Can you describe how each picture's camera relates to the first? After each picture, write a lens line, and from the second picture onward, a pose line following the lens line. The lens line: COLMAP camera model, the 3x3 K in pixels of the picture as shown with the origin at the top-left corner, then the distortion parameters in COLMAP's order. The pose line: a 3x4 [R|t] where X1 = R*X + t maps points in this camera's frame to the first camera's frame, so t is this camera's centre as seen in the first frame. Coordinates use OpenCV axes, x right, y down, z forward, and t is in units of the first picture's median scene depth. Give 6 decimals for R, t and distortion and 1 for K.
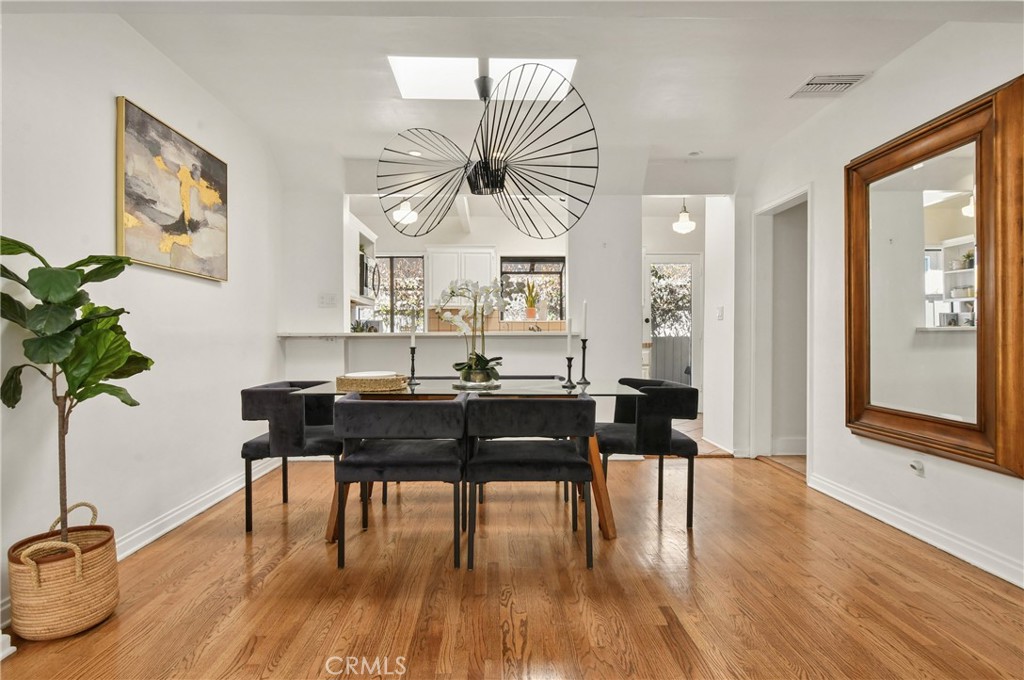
lens RADIAL K [[562.4, 0, 511.6], [0, 562.4, 340.4], [0, 0, 1]] dist [-0.000857, -0.002335]
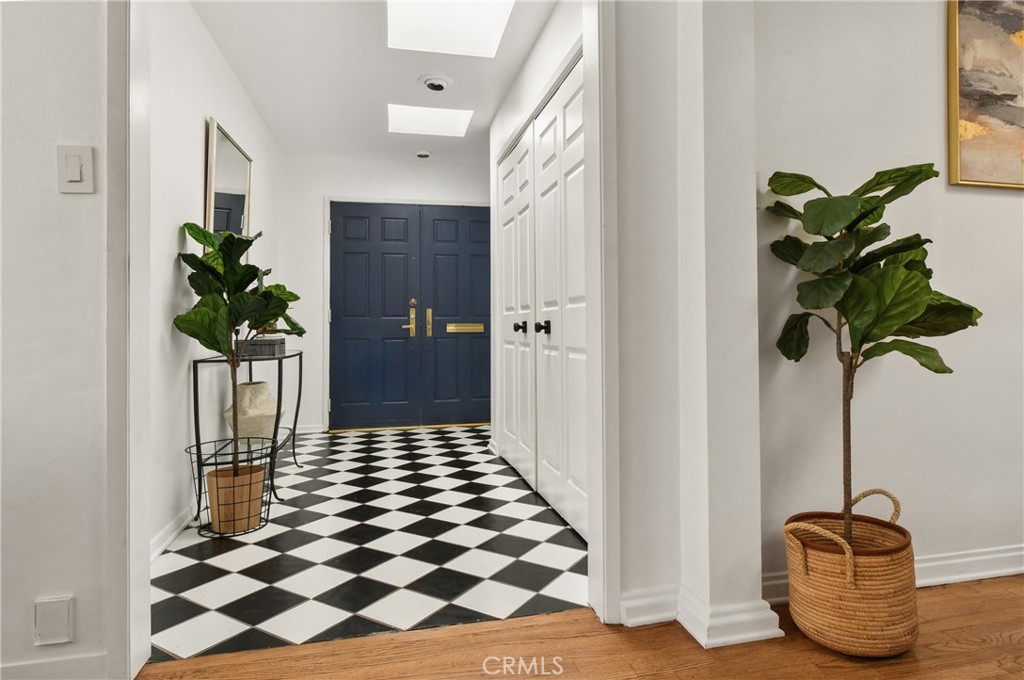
lens RADIAL K [[562.4, 0, 502.7], [0, 562.4, 321.3], [0, 0, 1]] dist [-0.000857, -0.002335]
pose [[0.175868, -0.008895, -0.984374, -0.081657], [0.008498, 0.999936, -0.007518, 0.056300], [0.984377, -0.007044, 0.175932, 0.361073]]
